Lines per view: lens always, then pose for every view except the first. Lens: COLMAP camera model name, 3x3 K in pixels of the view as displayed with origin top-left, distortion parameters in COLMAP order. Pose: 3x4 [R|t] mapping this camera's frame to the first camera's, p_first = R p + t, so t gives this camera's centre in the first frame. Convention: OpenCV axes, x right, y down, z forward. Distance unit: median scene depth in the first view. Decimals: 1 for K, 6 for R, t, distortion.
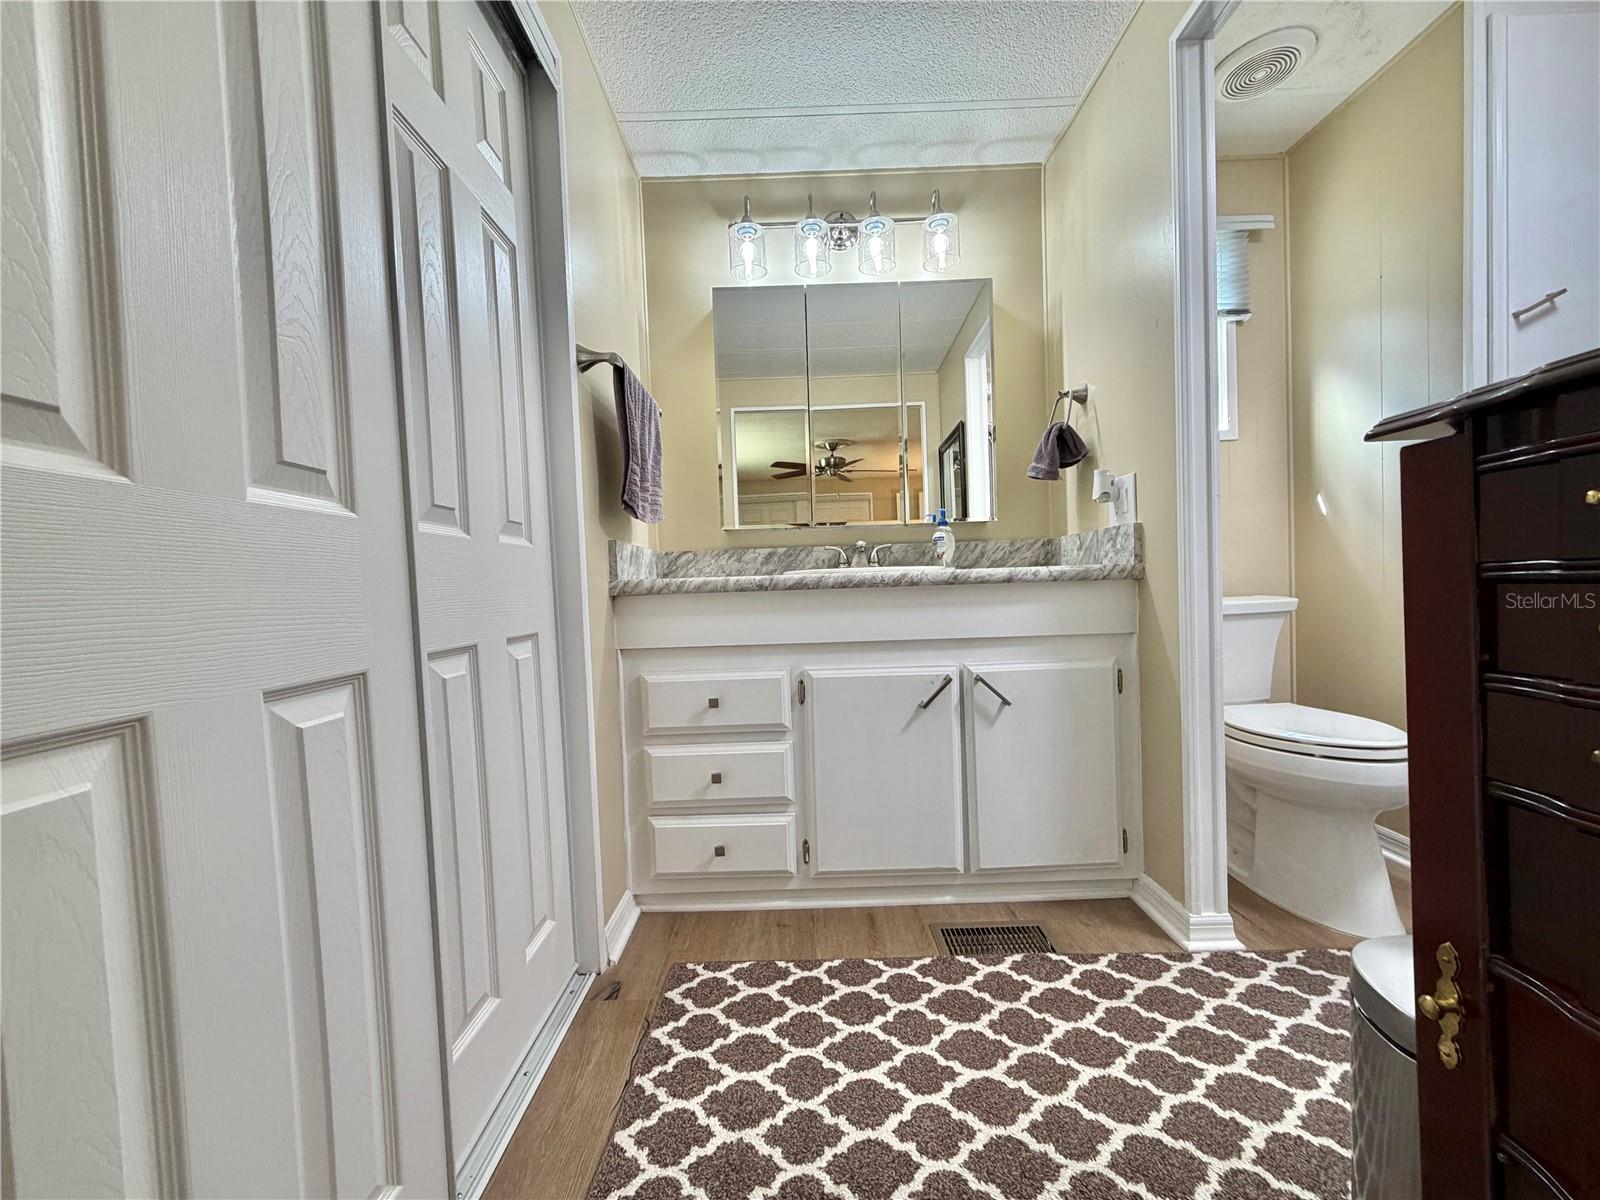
lens RADIAL K [[638.0, 0, 797.1], [0, 638.0, 600.5], [0, 0, 1]] dist [0.000026, -0.000144]
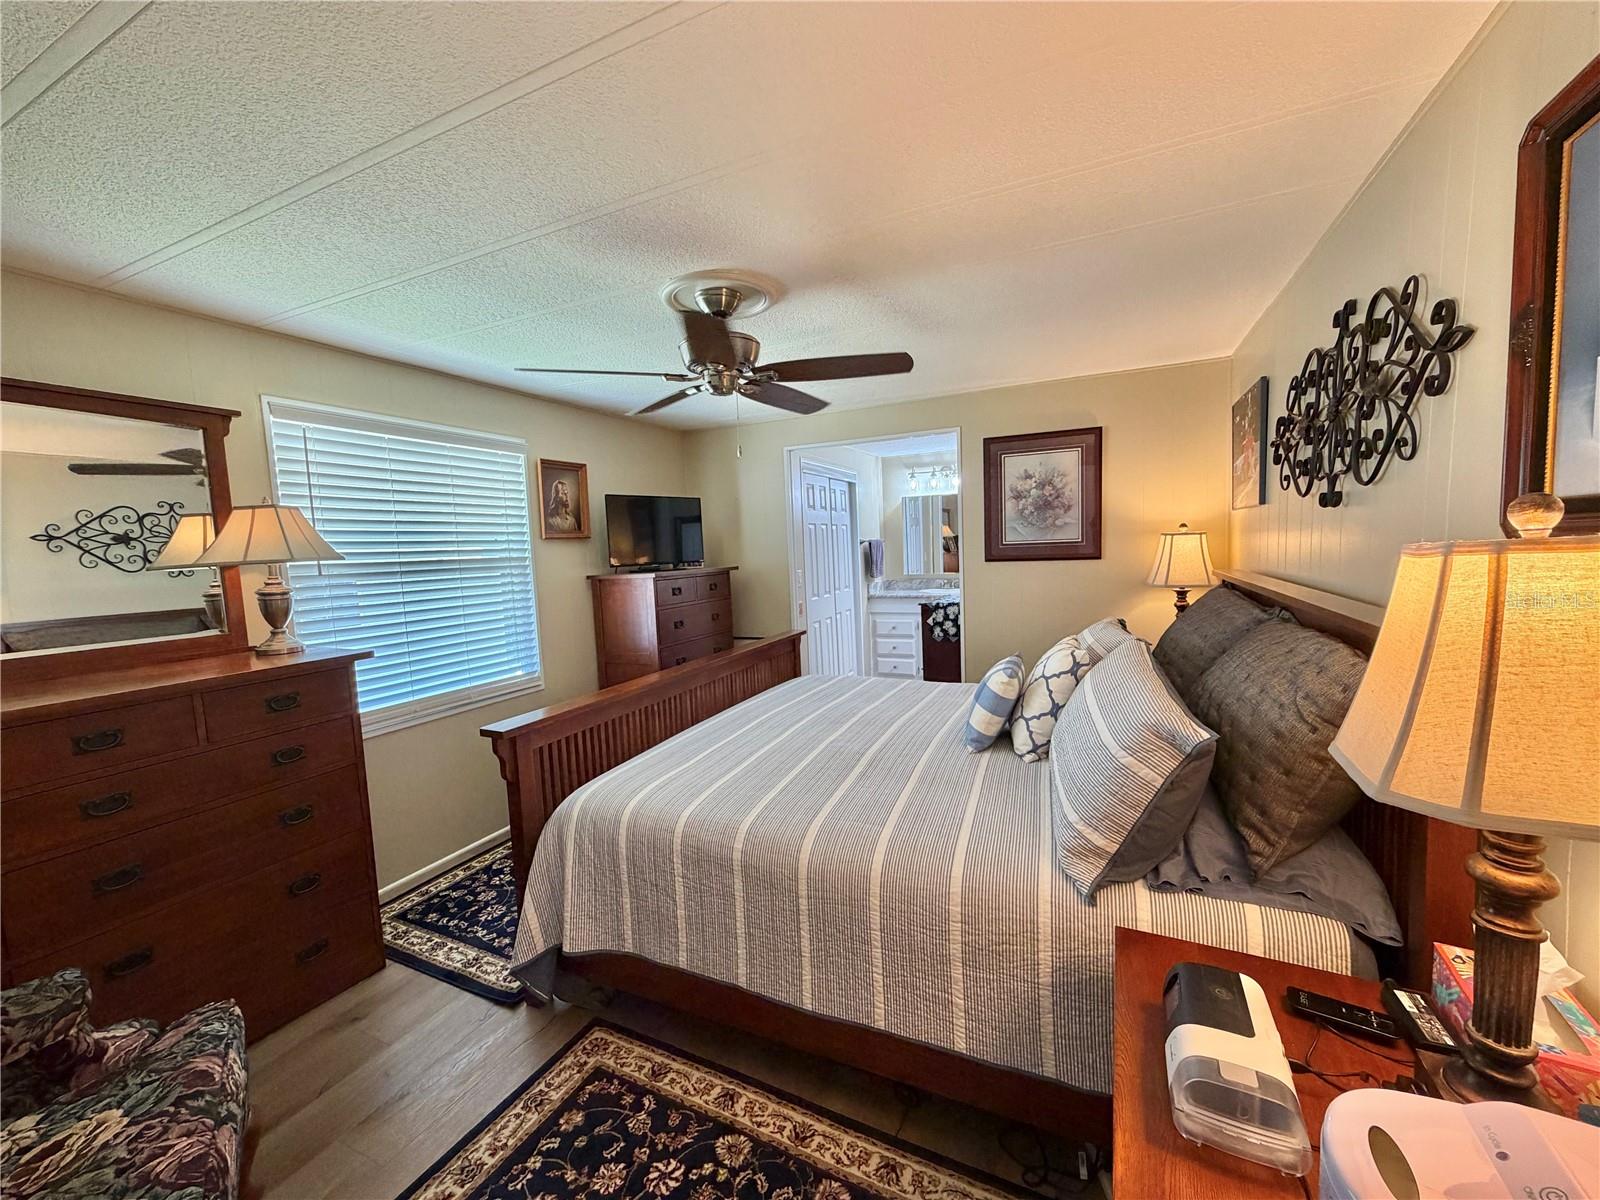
lens RADIAL K [[638.0, 0, 800.9], [0, 638.0, 598.5], [0, 0, 1]] dist [0.000026, -0.000144]
pose [[0.905877, 0.039569, -0.421688, 0.938921], [-0.009317, 0.997247, 0.073562, -0.278160], [0.423438, -0.062709, 0.903752, -2.575225]]
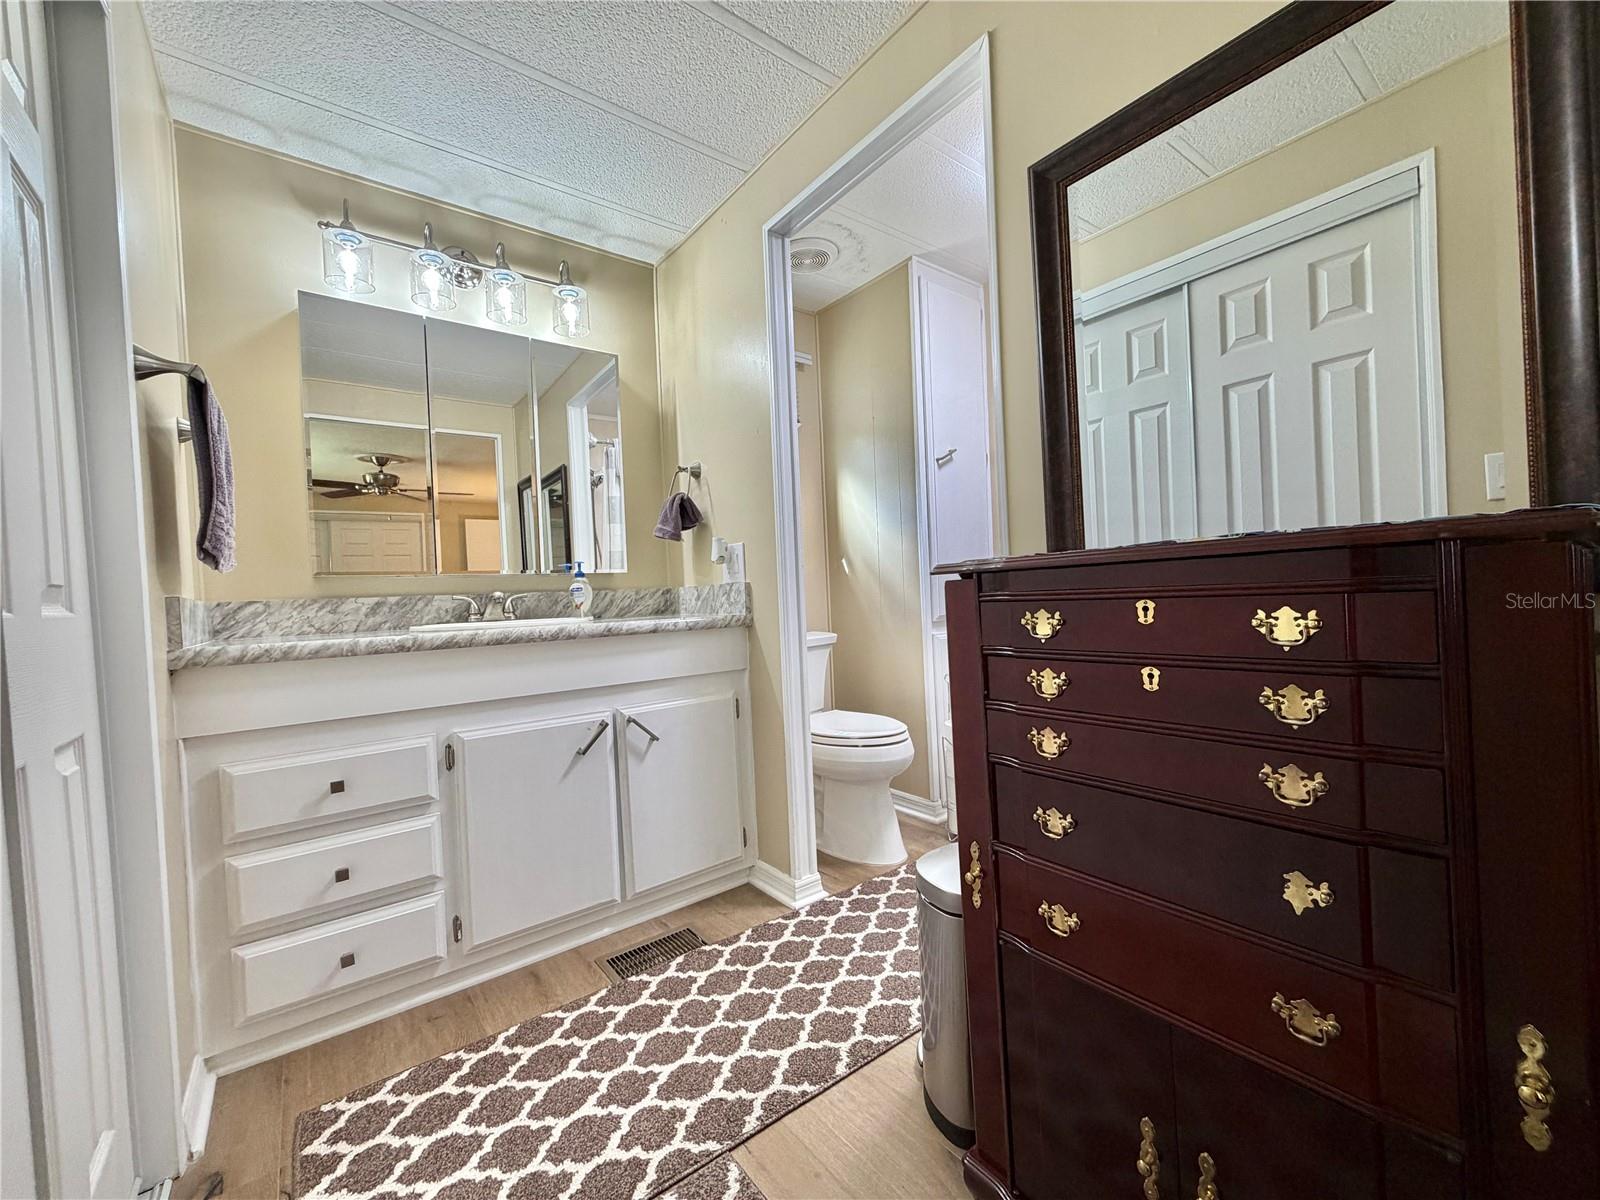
lens RADIAL K [[638.0, 0, 796.8], [0, 638.0, 601.5], [0, 0, 1]] dist [0.000026, -0.000144]
pose [[0.790481, -0.007672, 0.612438, -0.164929], [0.033228, 0.998986, -0.030375, -0.040620], [-0.611584, 0.044361, 0.789935, -0.062371]]
